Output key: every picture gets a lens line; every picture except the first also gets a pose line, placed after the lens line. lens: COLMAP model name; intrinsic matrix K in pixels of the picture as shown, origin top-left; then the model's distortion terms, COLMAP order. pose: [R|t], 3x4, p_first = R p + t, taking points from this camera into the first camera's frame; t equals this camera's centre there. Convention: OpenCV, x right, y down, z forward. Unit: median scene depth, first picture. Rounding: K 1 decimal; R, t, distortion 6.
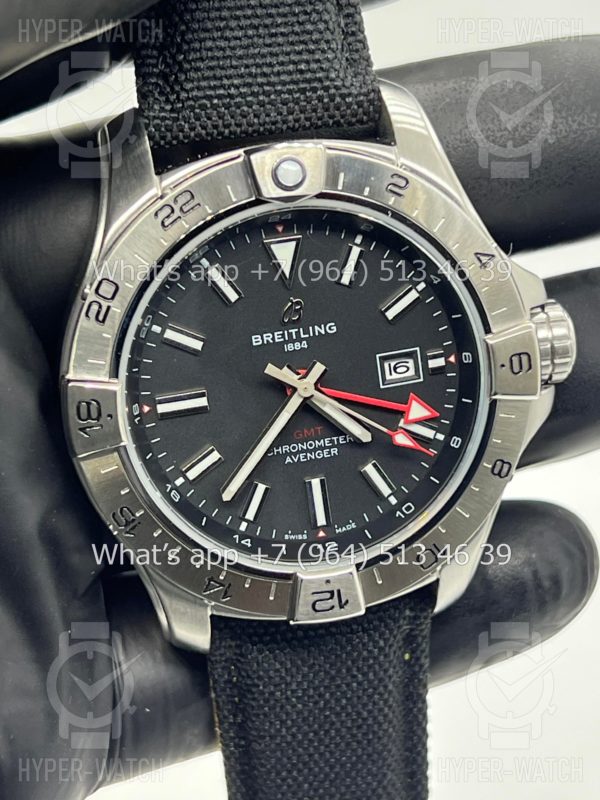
lens RADIAL K [[1800.7, 0, 302.4], [0, 1800.7, 449.8], [0, 0, 1]] dist [0.021891, -0.116380]
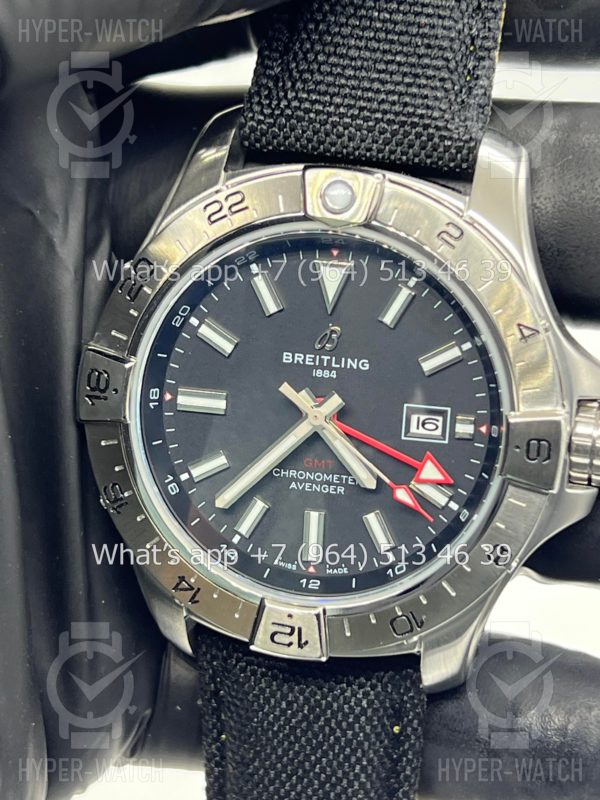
lens RADIAL K [[1834.9, 0, 300.1], [0, 1834.9, 425.0], [0, 0, 1]] dist [0.016415, 0.056565]
pose [[0.903822, 0.252750, -0.345287, 0.334293], [-0.271377, 0.962455, -0.005839, -0.021406], [0.330847, 0.098981, 0.938479, 0.065566]]
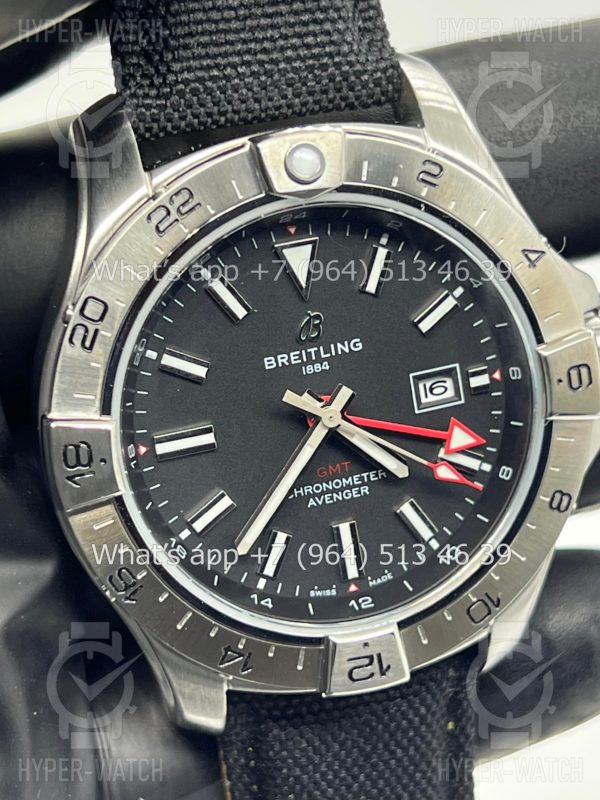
lens RADIAL K [[1834.9, 0, 300.1], [0, 1834.9, 425.0], [0, 0, 1]] dist [0.016415, 0.056565]
pose [[0.997870, -0.043852, 0.048295, -0.053878], [0.045307, 0.998539, -0.029451, -0.005803], [-0.046933, 0.031577, 0.998399, 0.139874]]
